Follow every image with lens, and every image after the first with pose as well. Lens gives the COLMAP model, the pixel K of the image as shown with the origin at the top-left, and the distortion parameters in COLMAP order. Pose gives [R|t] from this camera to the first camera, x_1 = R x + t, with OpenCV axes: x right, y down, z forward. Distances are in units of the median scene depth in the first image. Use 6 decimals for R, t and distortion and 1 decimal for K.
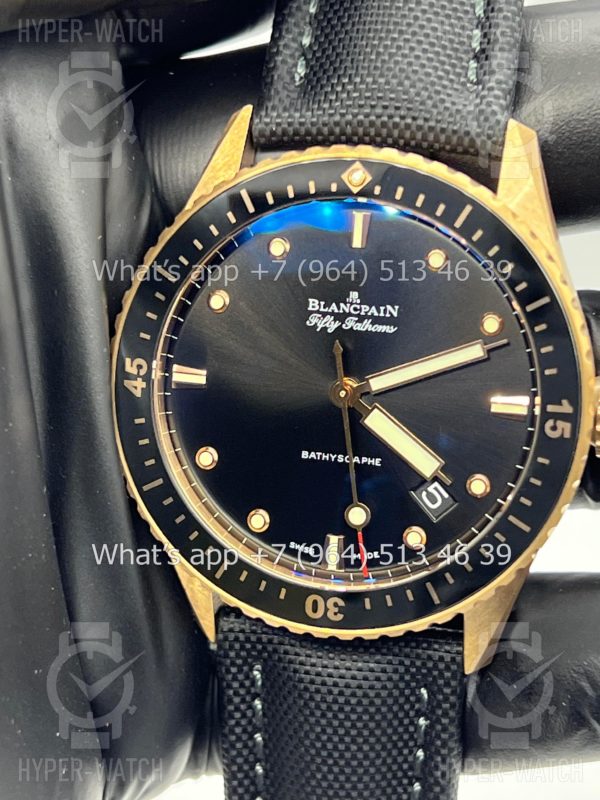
lens RADIAL K [[1860.9, 0, 297.9], [0, 1860.9, 386.8], [0, 0, 1]] dist [0.325882, 0.068613]
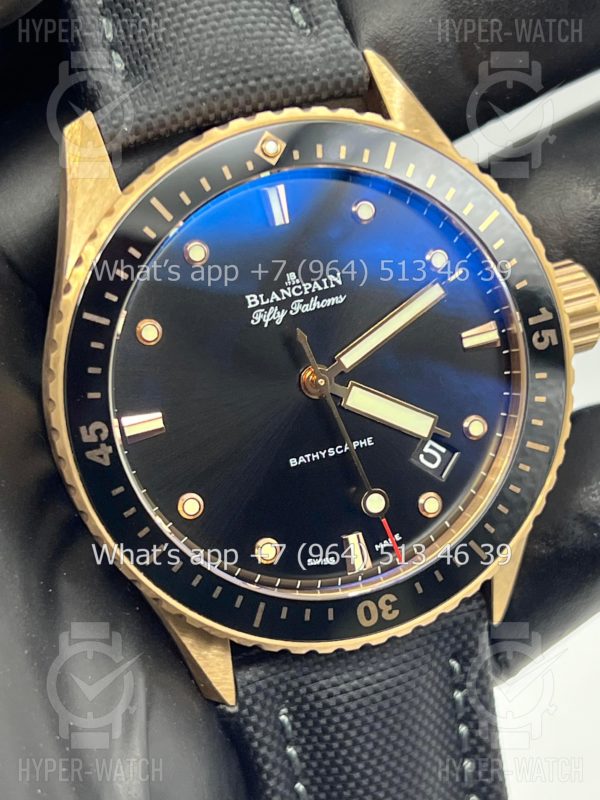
lens RADIAL K [[1889.5, 0, 300.0], [0, 1889.5, 400.0], [0, 0, 1]] dist [0.296686, -0.475405]
pose [[0.836567, -0.324540, 0.441395, -0.392056], [0.329324, 0.941746, 0.068266, -0.053975], [-0.437837, 0.088253, 0.894712, 0.179053]]
